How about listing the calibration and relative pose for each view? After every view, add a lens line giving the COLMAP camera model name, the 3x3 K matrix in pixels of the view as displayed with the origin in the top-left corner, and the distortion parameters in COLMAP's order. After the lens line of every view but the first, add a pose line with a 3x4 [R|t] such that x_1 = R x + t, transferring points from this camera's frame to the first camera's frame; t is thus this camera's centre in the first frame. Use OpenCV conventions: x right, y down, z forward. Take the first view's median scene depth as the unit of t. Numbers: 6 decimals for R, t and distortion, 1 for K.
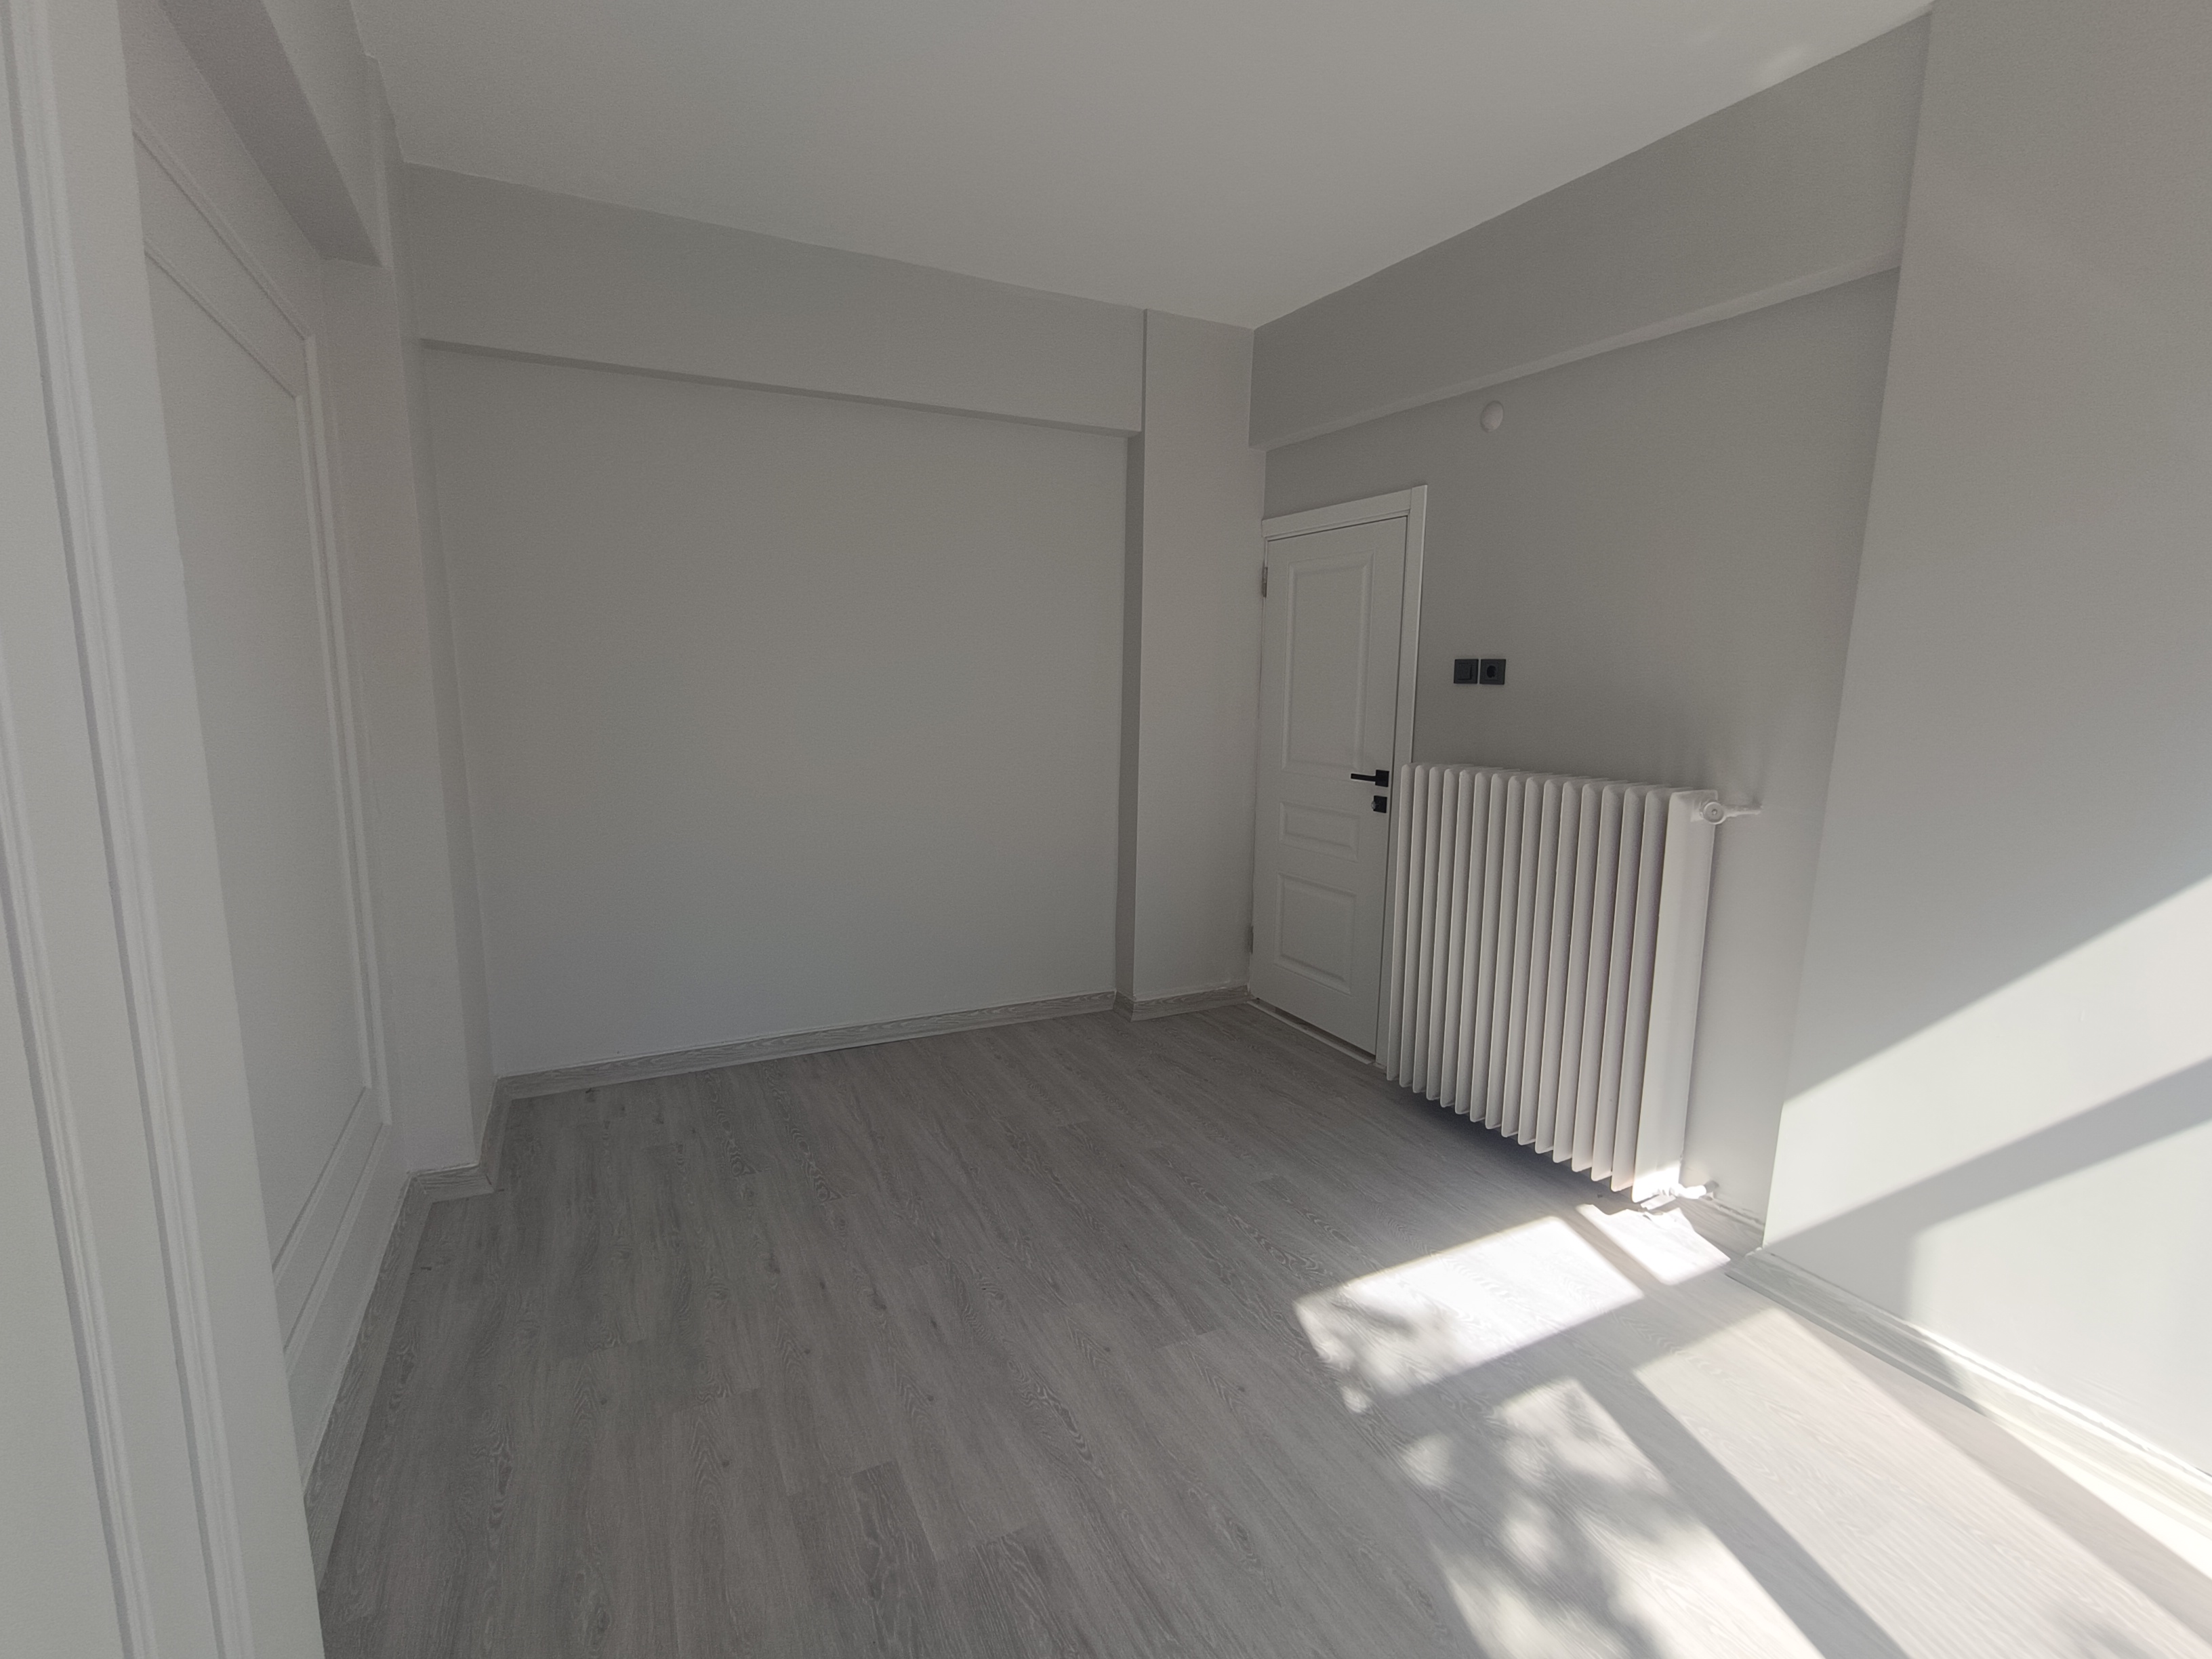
lens RADIAL K [[1014.1, 0, 1103.9], [0, 1014.1, 829.2], [0, 0, 1]] dist [-0.026297, 0.024978]
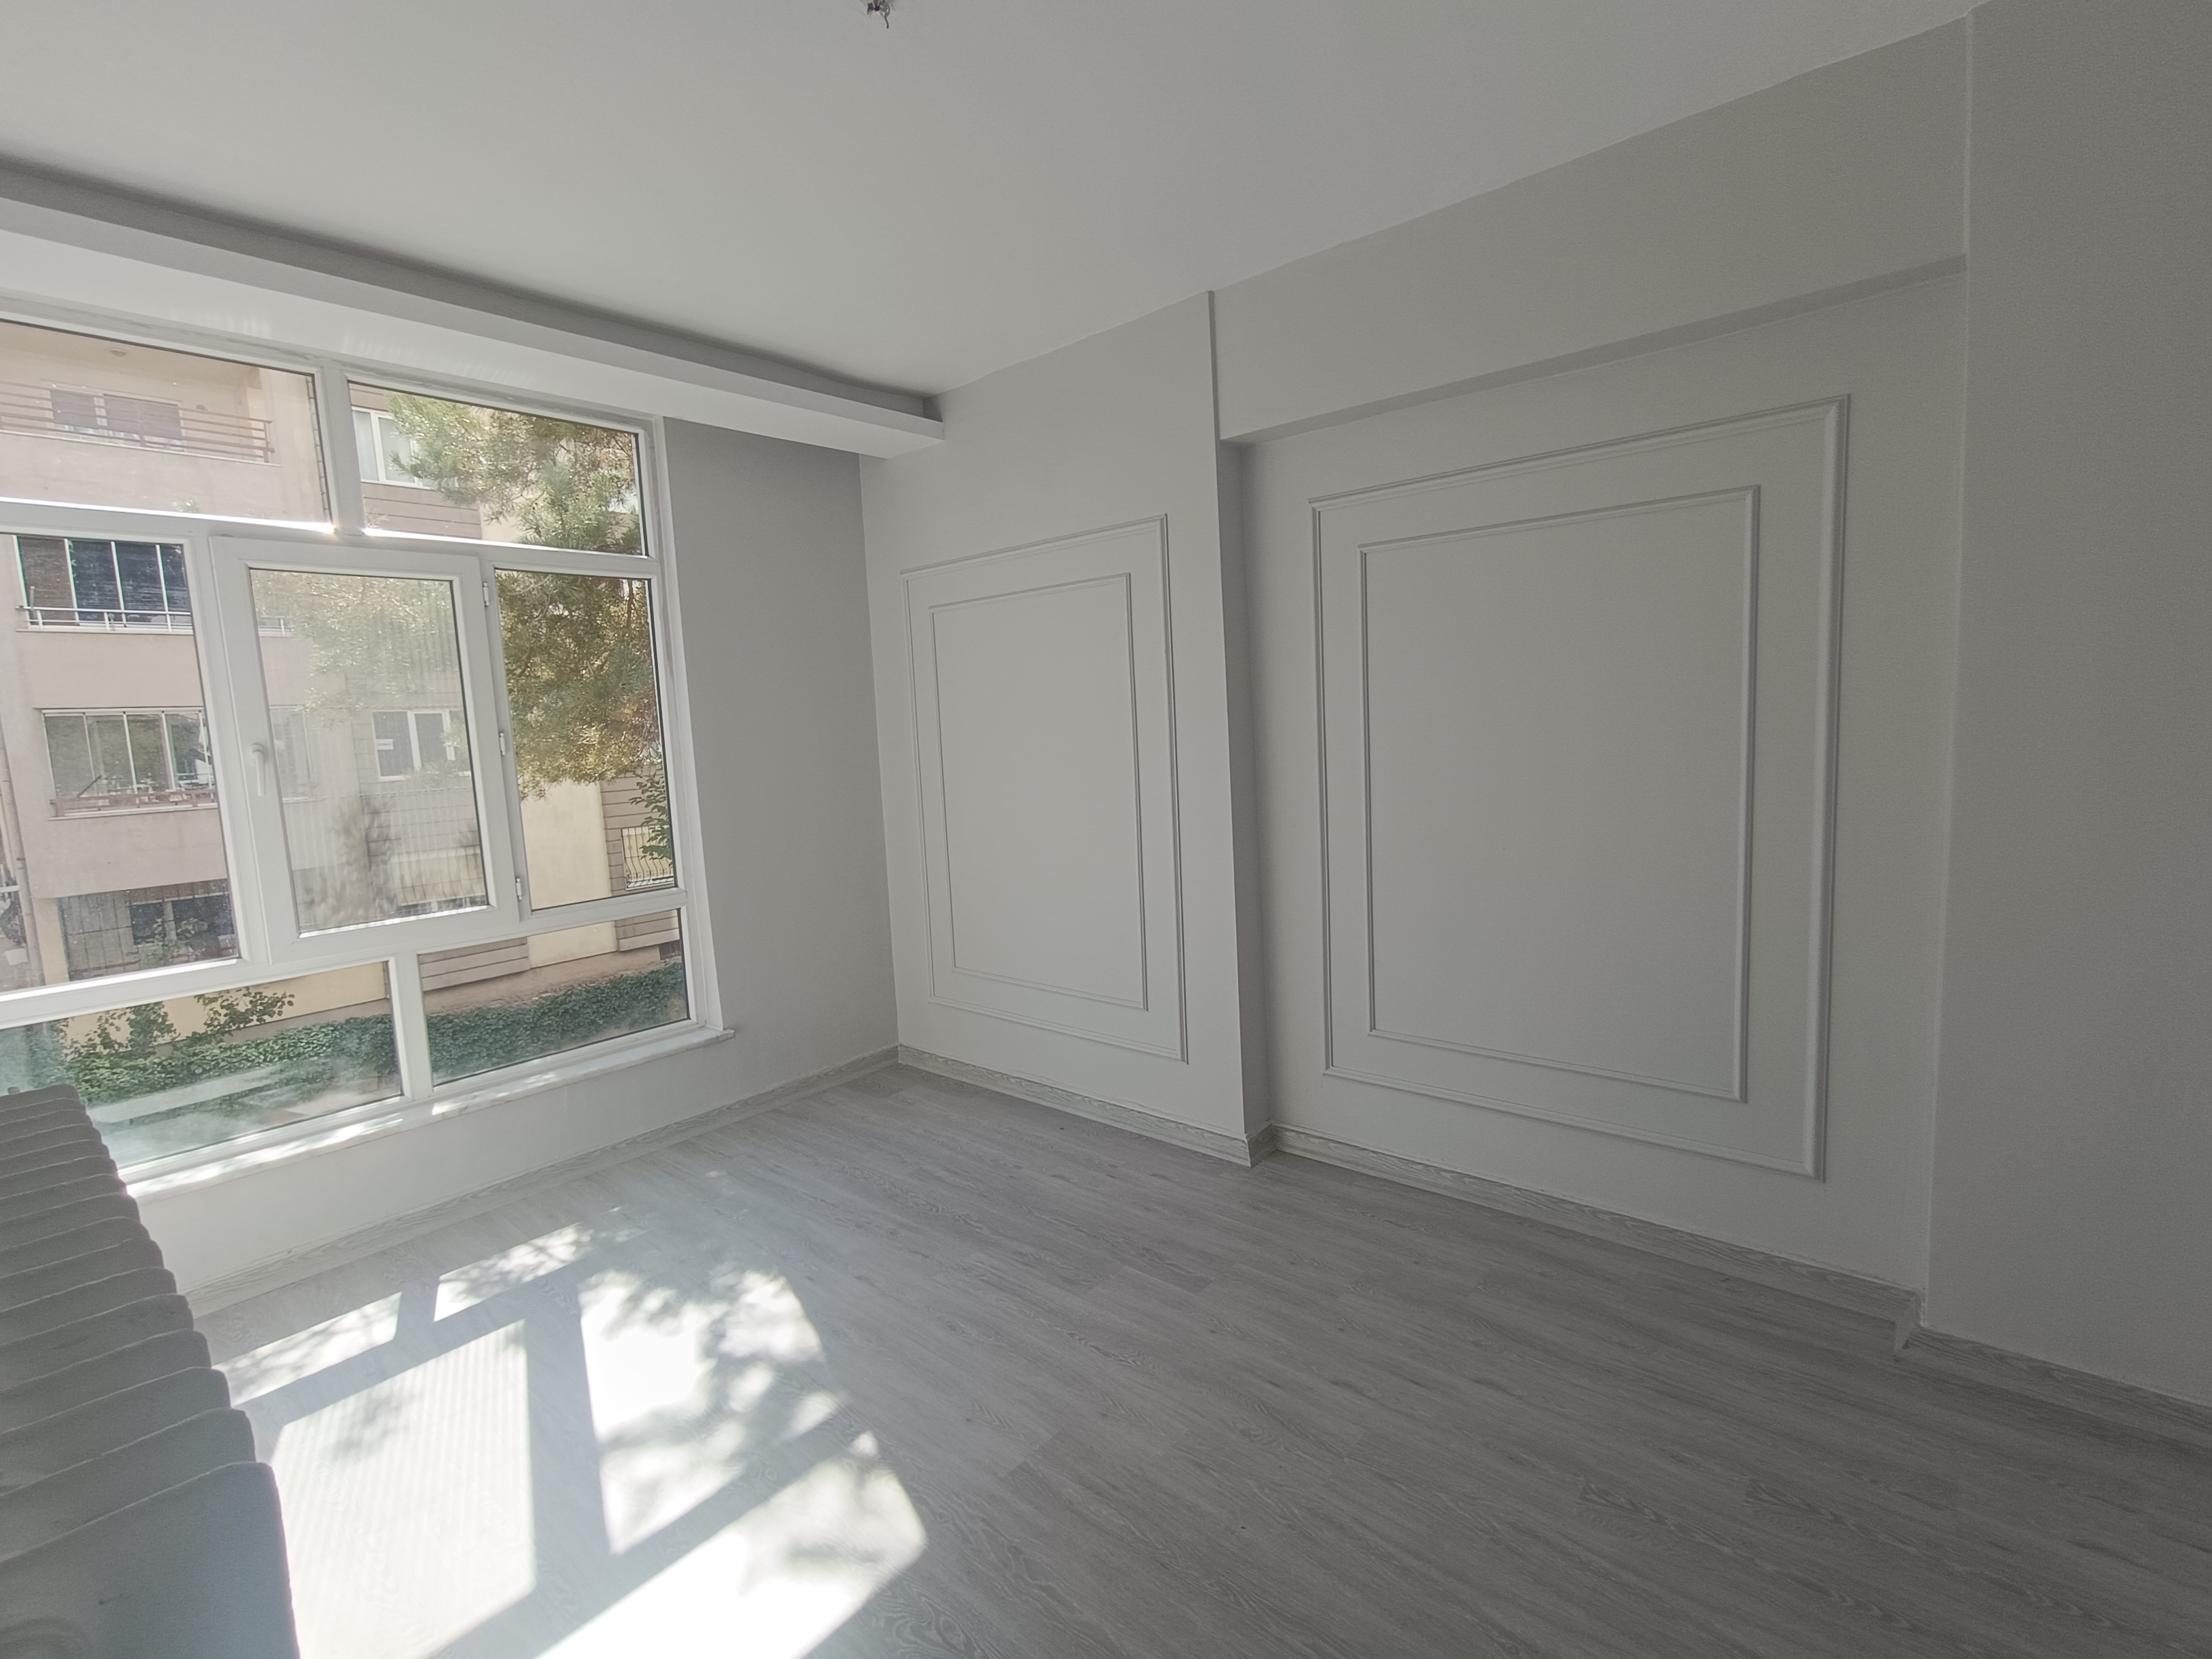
lens RADIAL K [[1014.1, 0, 1103.9], [0, 1014.1, 829.2], [0, 0, 1]] dist [-0.026297, 0.024978]
pose [[-0.927055, 0.073353, -0.367680, 0.328308], [-0.018927, 0.970268, 0.241292, -0.300199], [0.374448, 0.230650, -0.898103, 1.740489]]
